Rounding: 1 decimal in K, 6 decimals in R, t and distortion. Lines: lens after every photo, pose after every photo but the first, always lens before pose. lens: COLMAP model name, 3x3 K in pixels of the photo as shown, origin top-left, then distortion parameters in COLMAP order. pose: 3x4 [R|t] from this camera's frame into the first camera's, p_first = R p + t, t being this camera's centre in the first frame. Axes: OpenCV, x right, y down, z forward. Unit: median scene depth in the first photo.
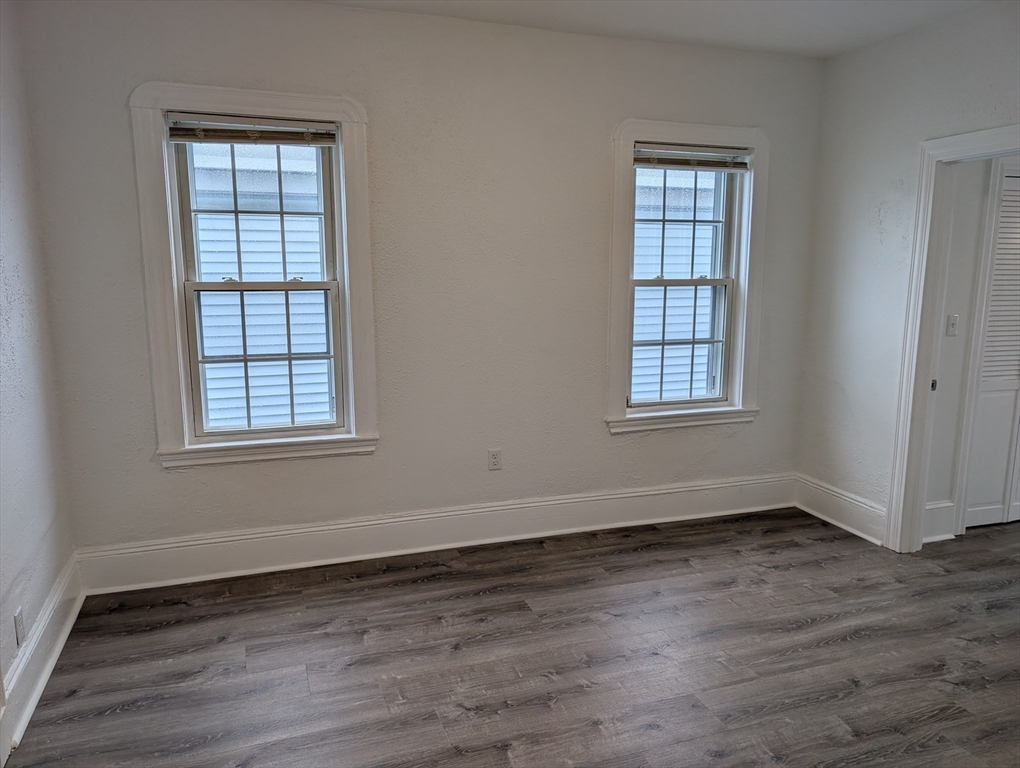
lens RADIAL K [[735.9, 0, 506.8], [0, 735.9, 382.5], [0, 0, 1]] dist [0.024324, -0.016166]
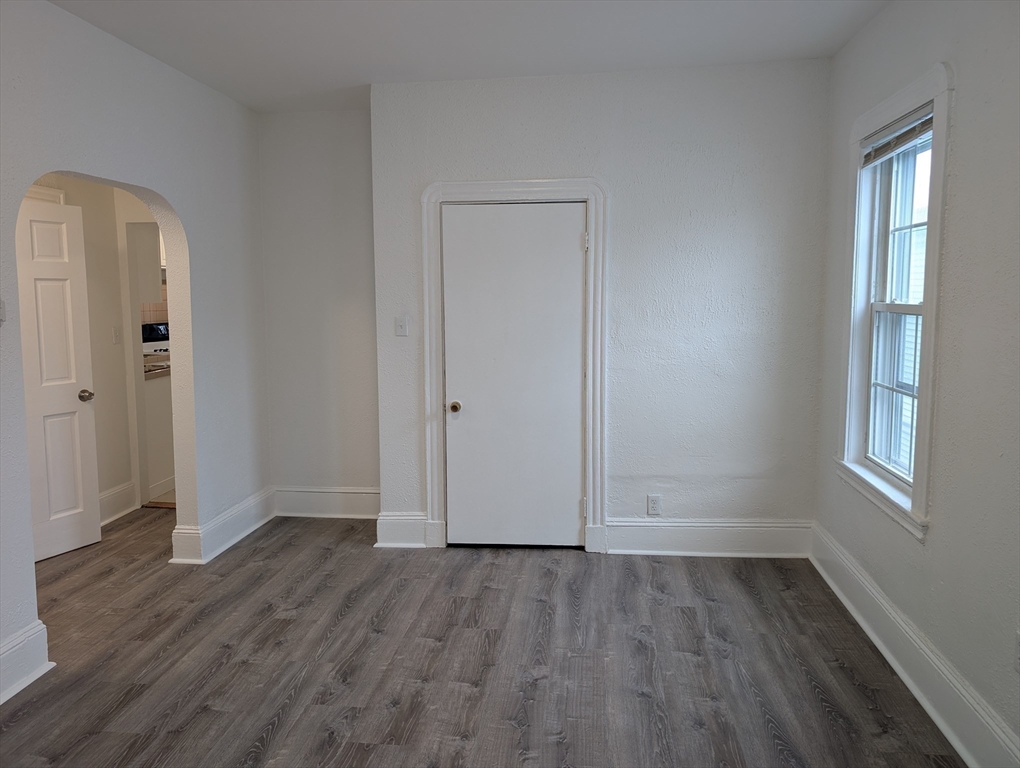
lens RADIAL K [[735.9, 0, 512.0], [0, 735.9, 384.5], [0, 0, 1]] dist [0.024324, -0.016166]
pose [[-0.439318, 0.114120, -0.891053, 0.733705], [-0.140613, 0.970936, 0.193678, -0.163921], [0.887258, 0.210380, -0.410503, 1.075932]]
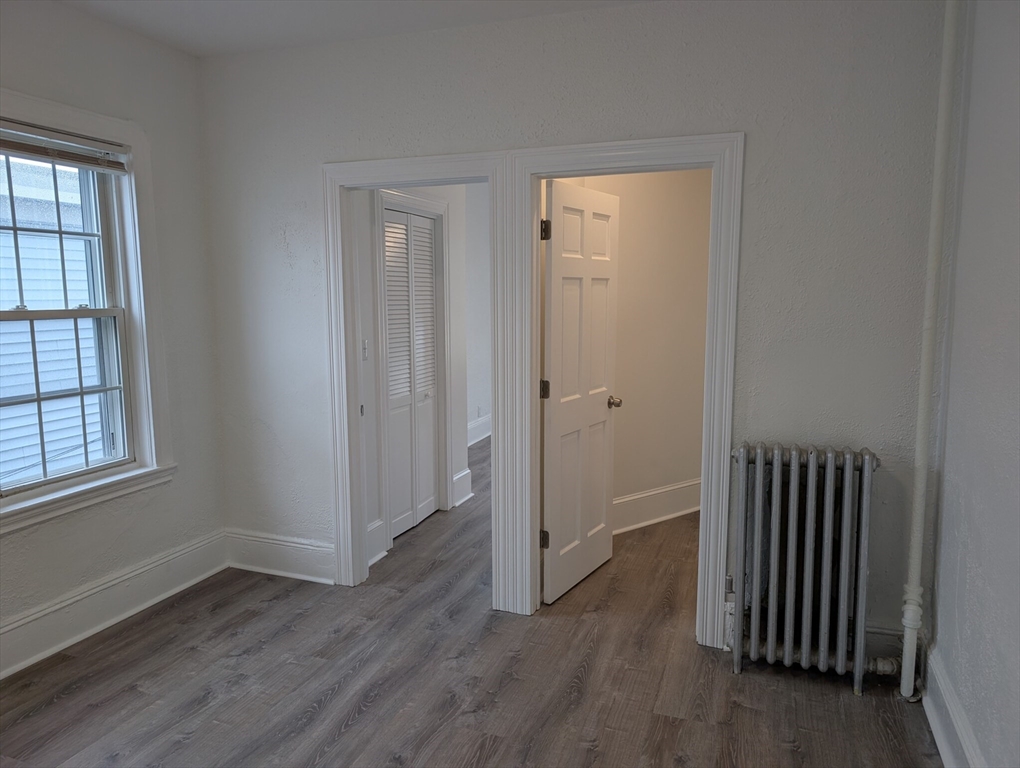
lens RADIAL K [[735.9, 0, 512.1], [0, 735.9, 389.9], [0, 0, 1]] dist [0.024324, -0.016166]
pose [[0.639372, -0.105820, 0.761581, -0.044359], [0.126363, 0.991478, 0.031678, -0.028591], [-0.758443, 0.075981, 0.647295, 0.193380]]
